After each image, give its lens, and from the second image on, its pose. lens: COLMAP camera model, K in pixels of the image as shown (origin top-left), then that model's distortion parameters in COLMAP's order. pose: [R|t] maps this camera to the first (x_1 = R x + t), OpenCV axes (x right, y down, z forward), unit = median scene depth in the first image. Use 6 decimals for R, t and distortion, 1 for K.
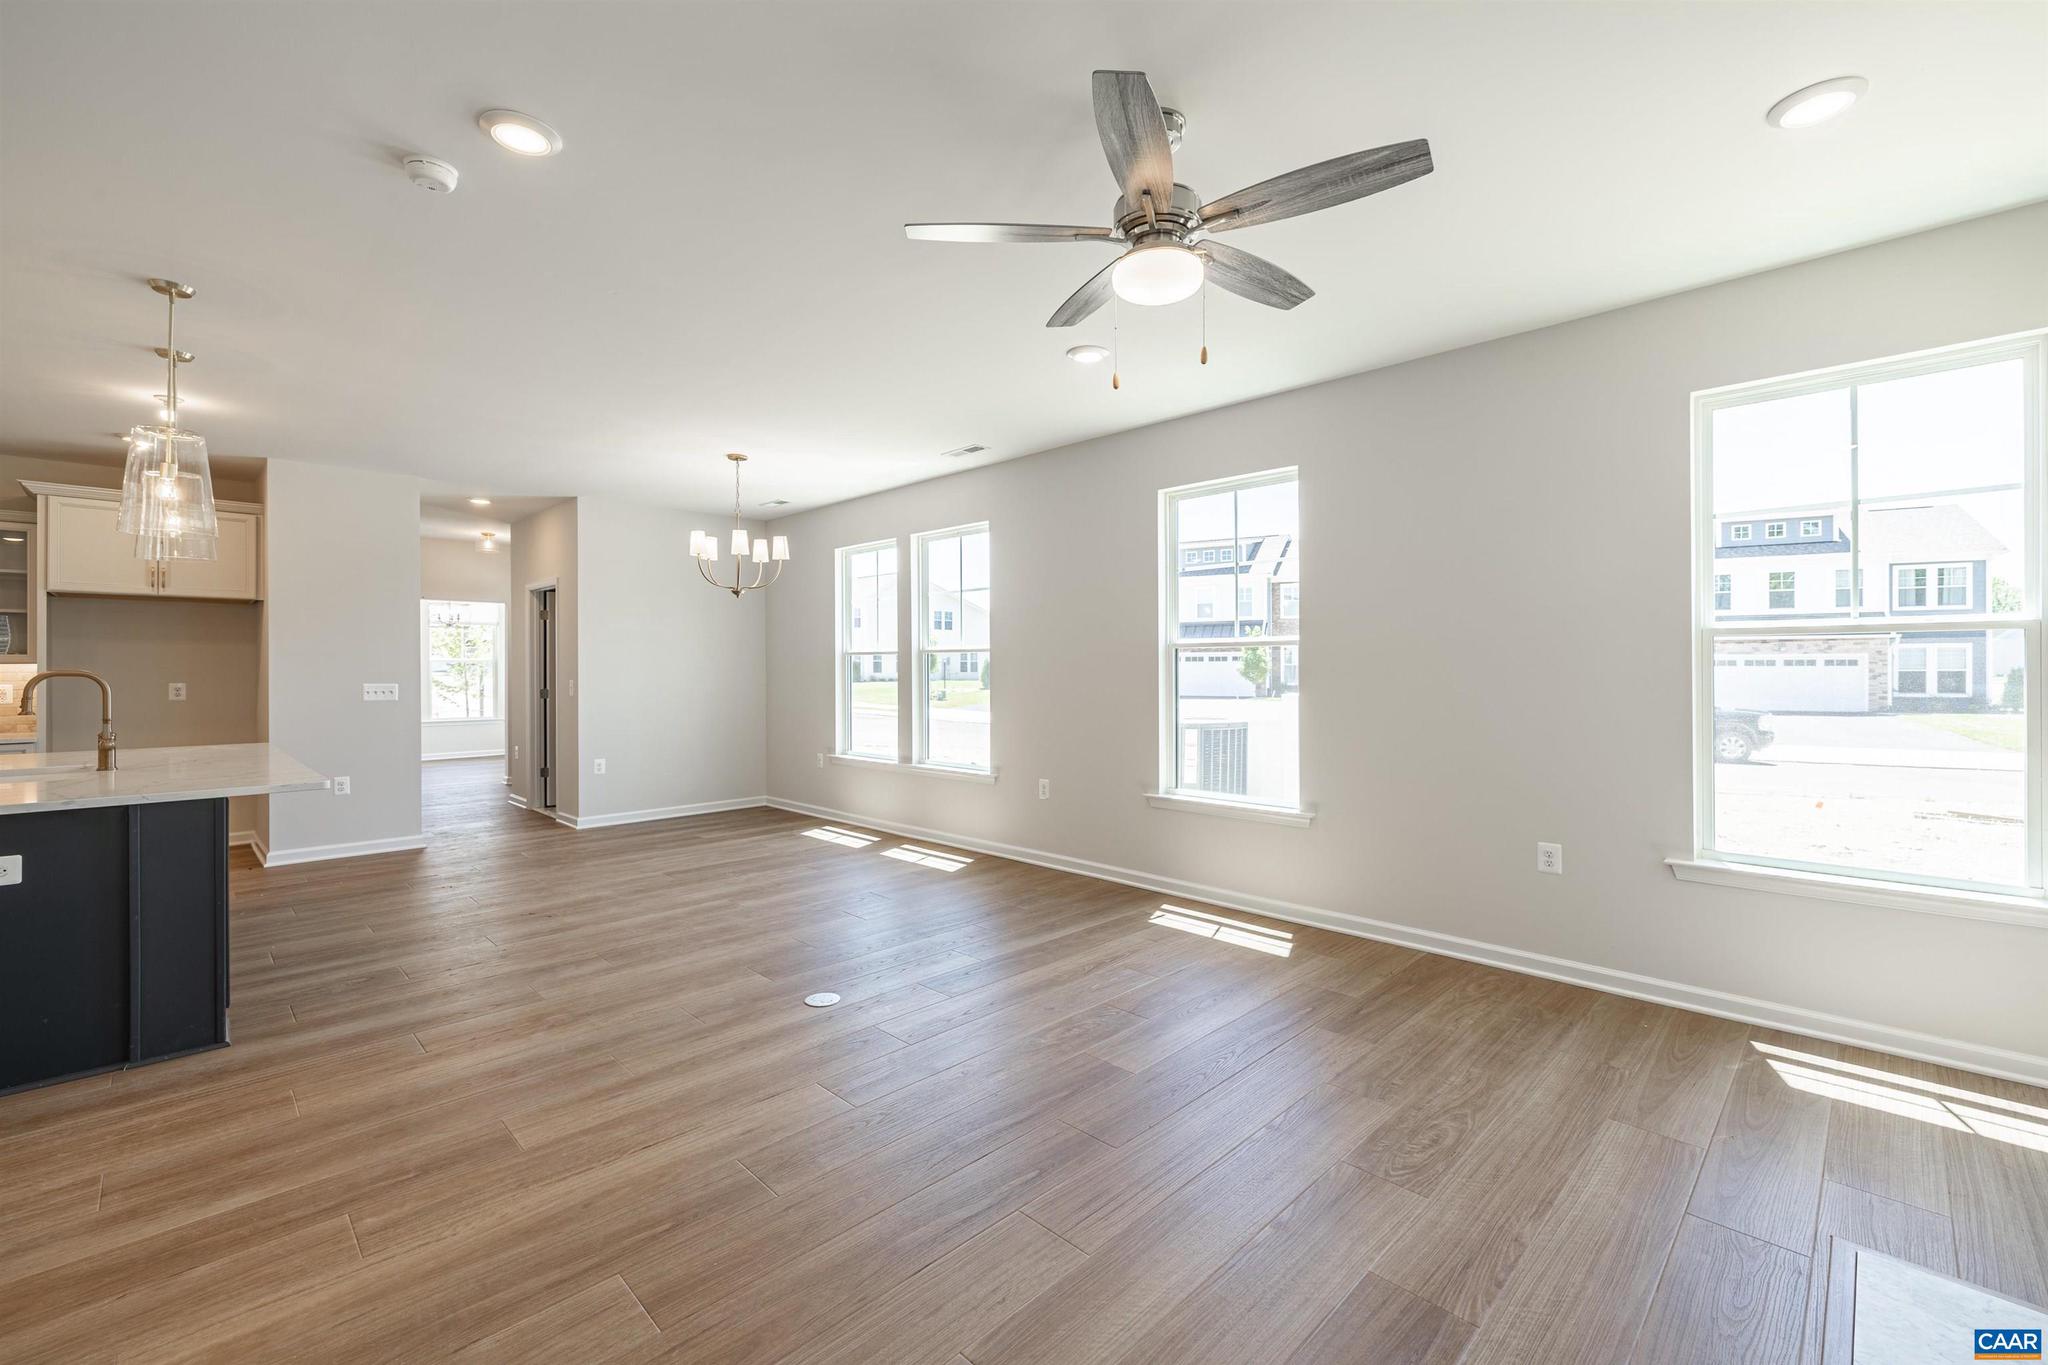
lens RADIAL K [[859.5, 0, 1023.2], [0, 859.5, 667.9], [0, 0, 1]] dist [0.002115, 0.000310]
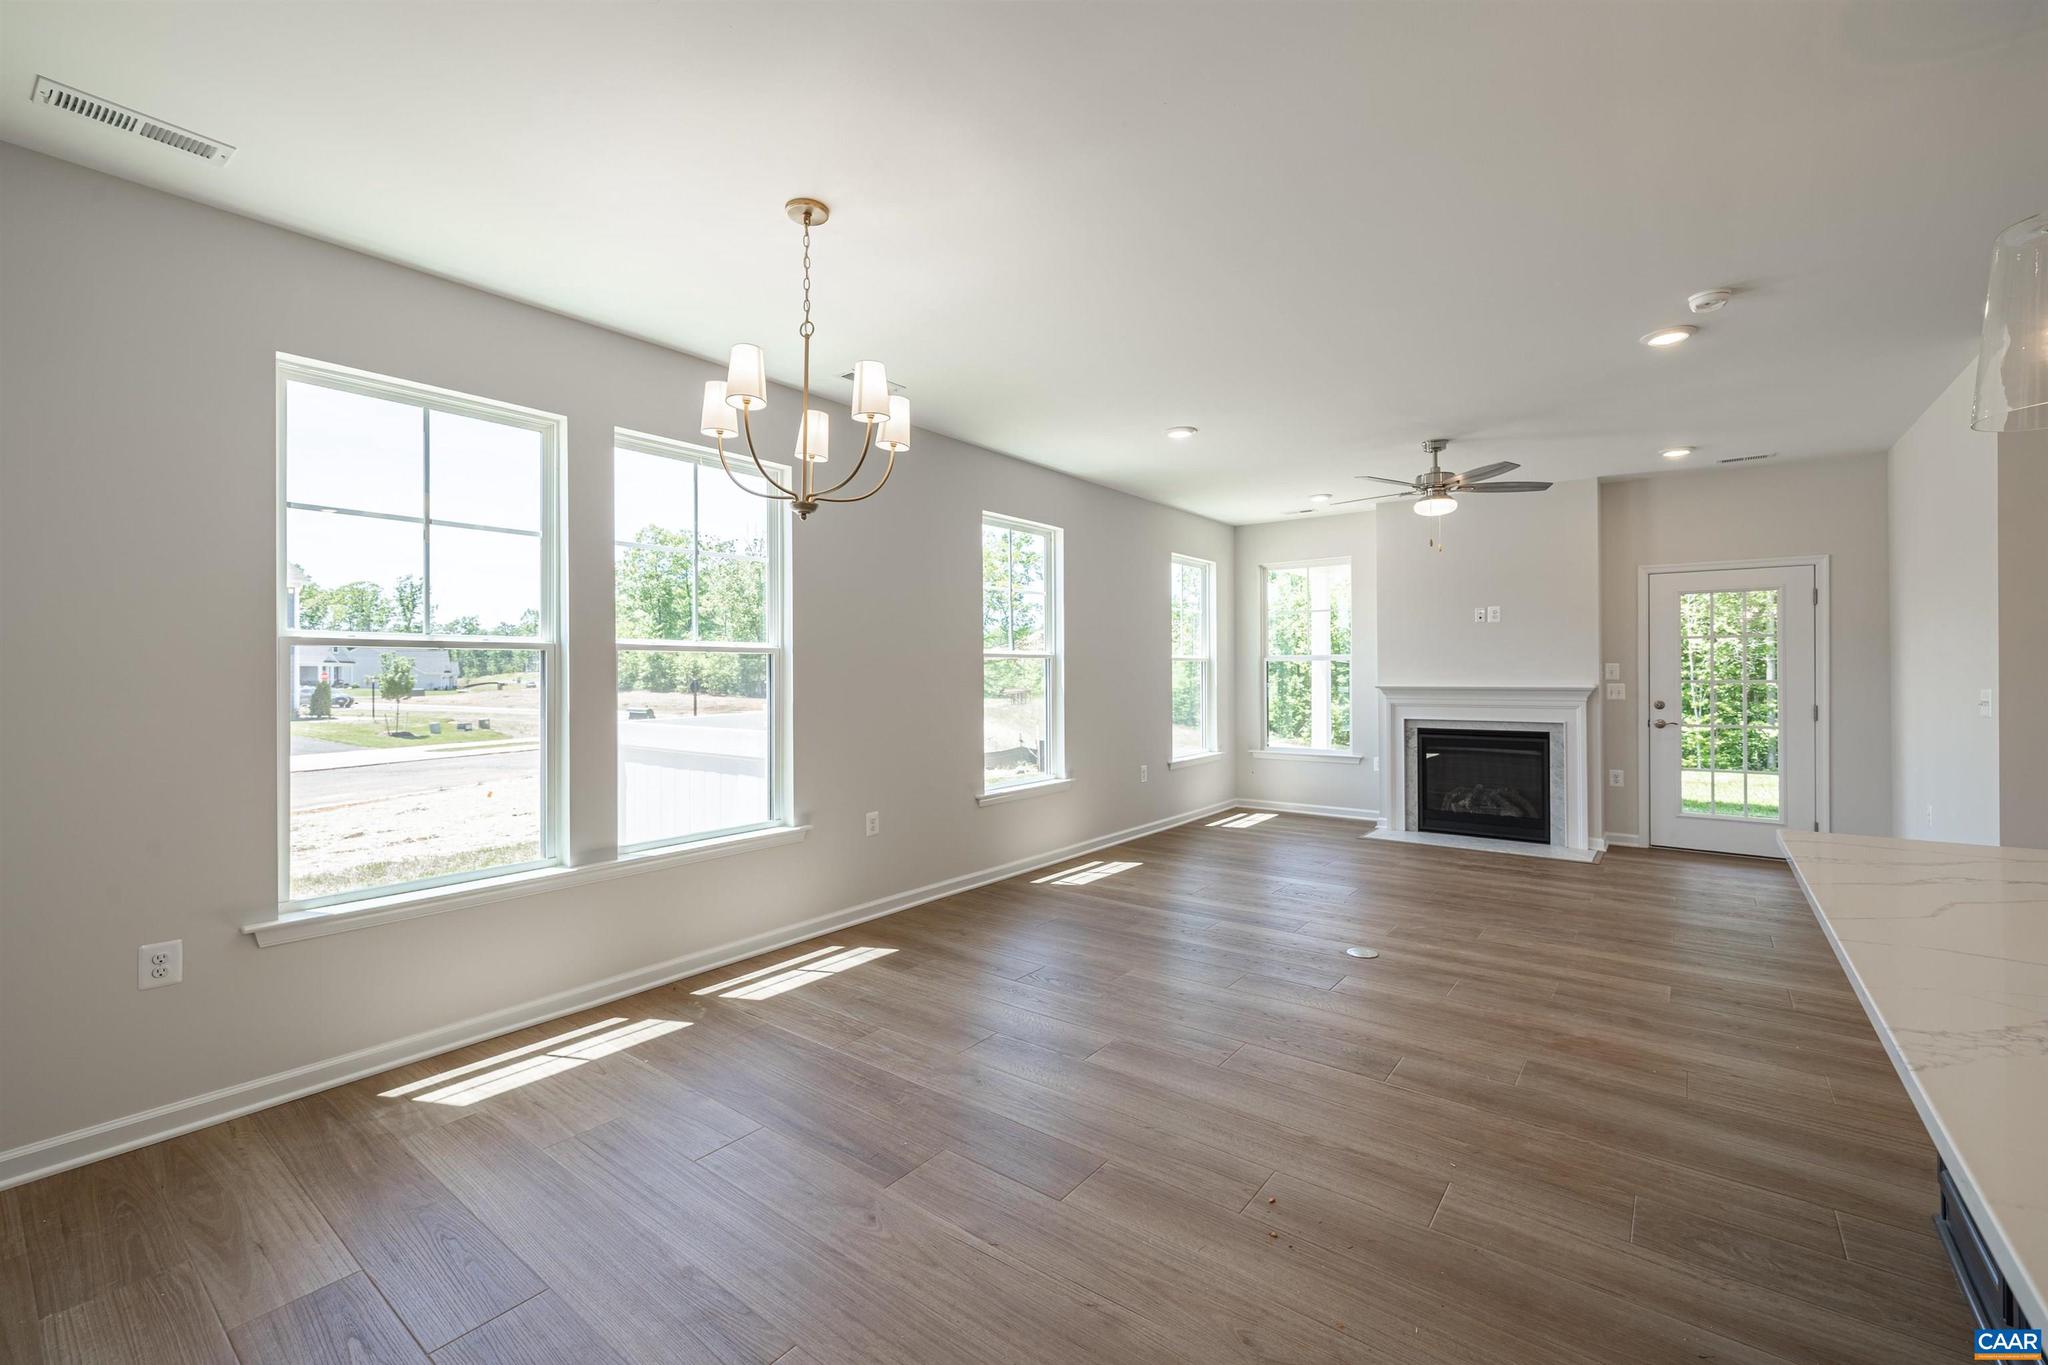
lens RADIAL K [[855.7, 0, 1024.6], [0, 855.7, 668.5], [0, 0, 1]] dist [0.002050, 0.000141]
pose [[-0.124753, 0.010206, 0.992135, -1.001963], [0.006191, 0.999936, -0.009507, 0.001862], [-0.992169, 0.004956, -0.124808, 1.193359]]
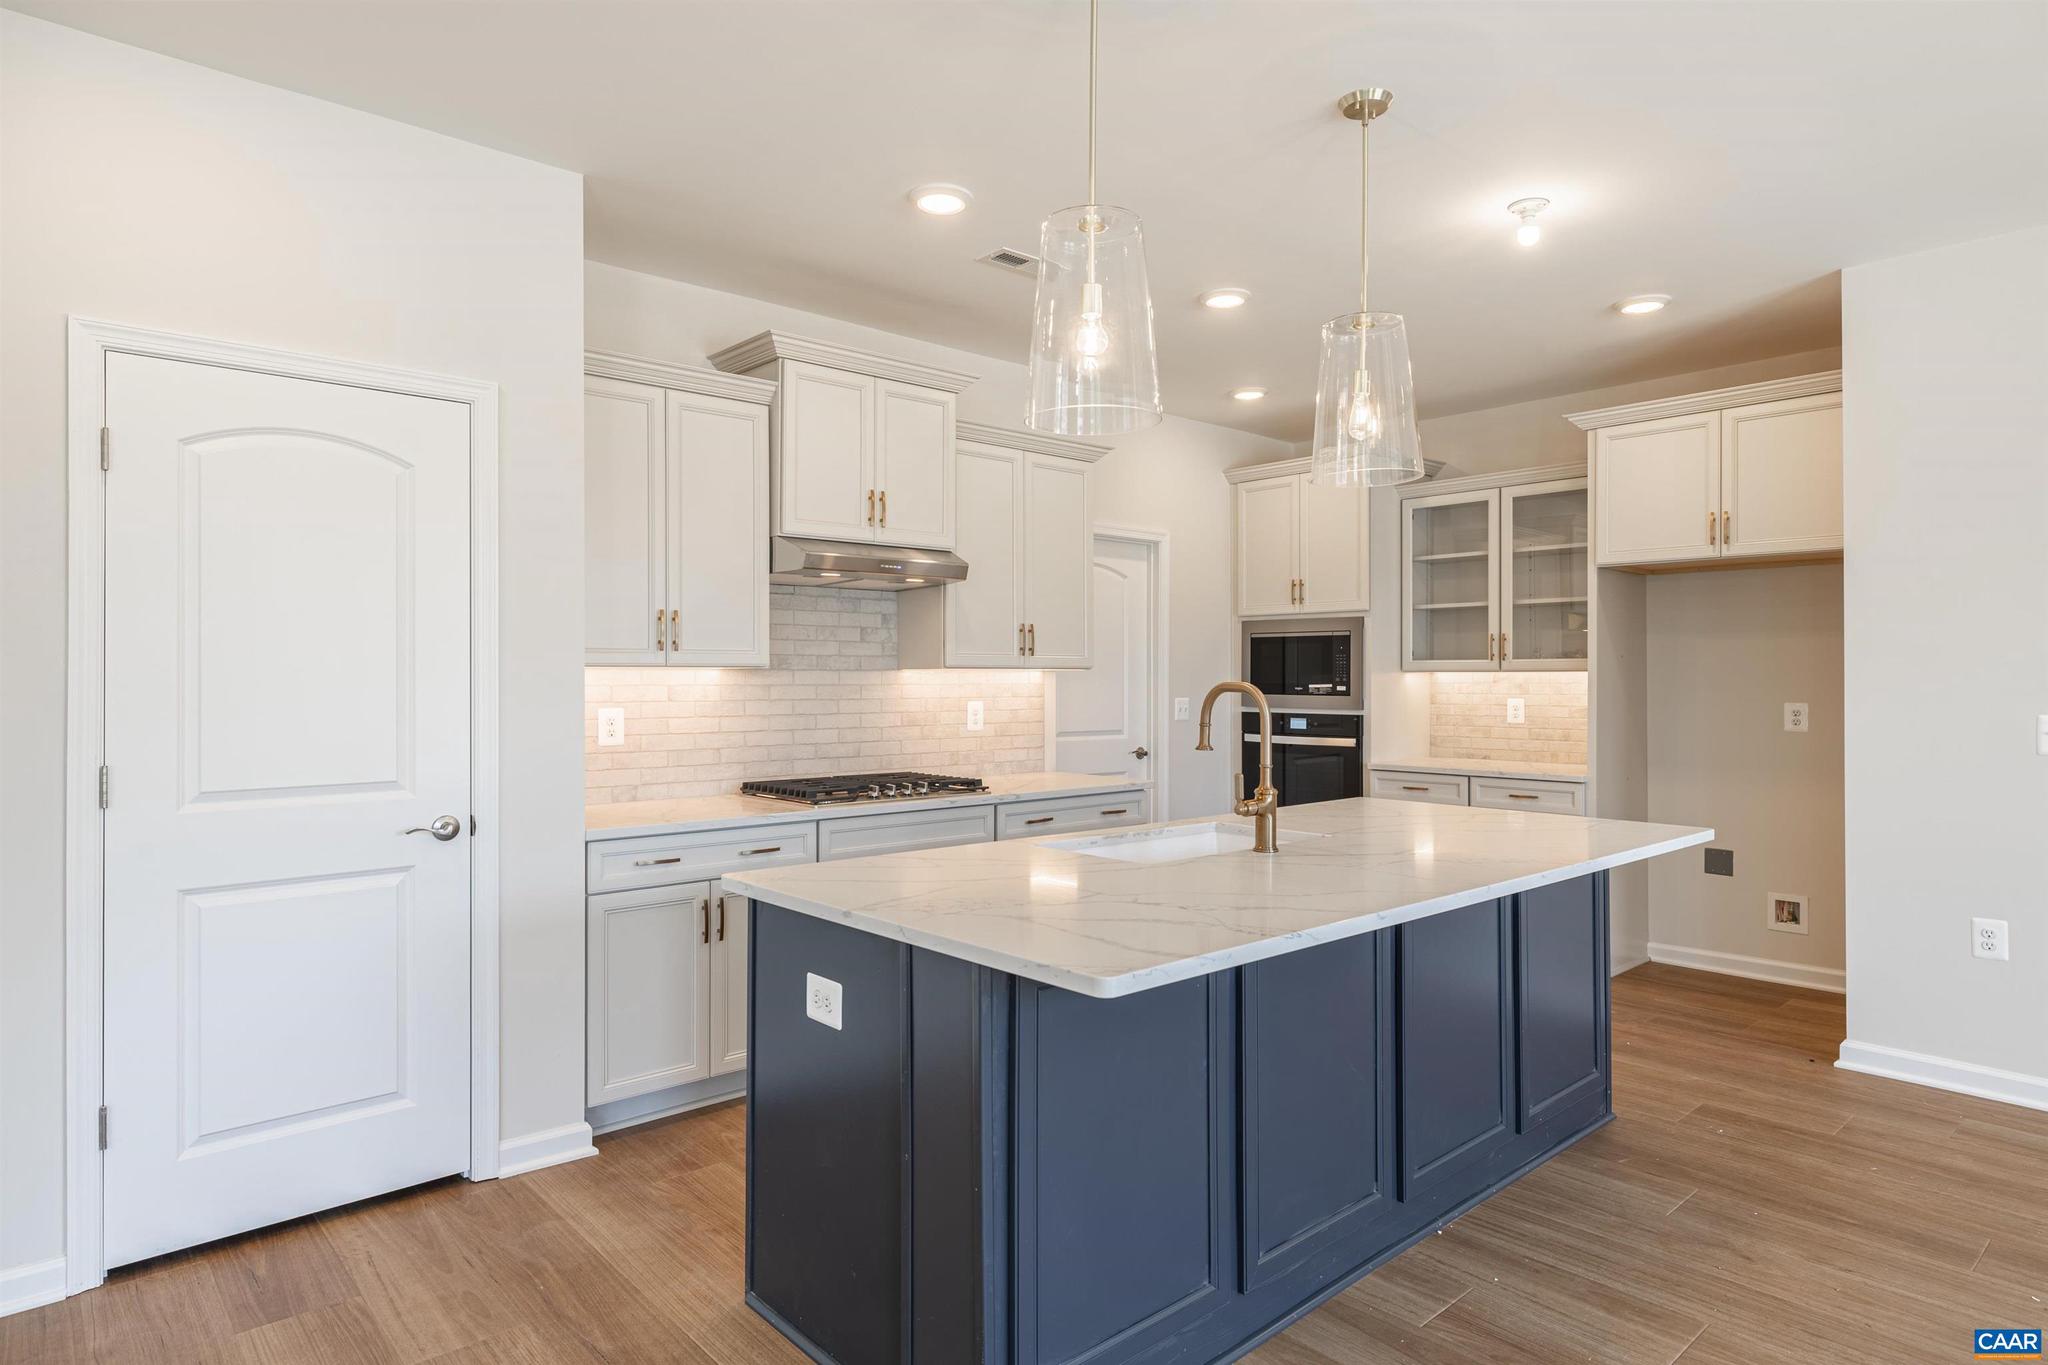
lens RADIAL K [[1154.3, 0, 1022.6], [0, 1154.3, 670.9], [0, 0, 1]] dist [0.004762, -0.000189]
pose [[-0.054655, -0.003292, -0.998500, -0.207323], [-0.000054, 0.999995, -0.003294, -0.002352], [0.998505, -0.000126, -0.054655, 0.697206]]
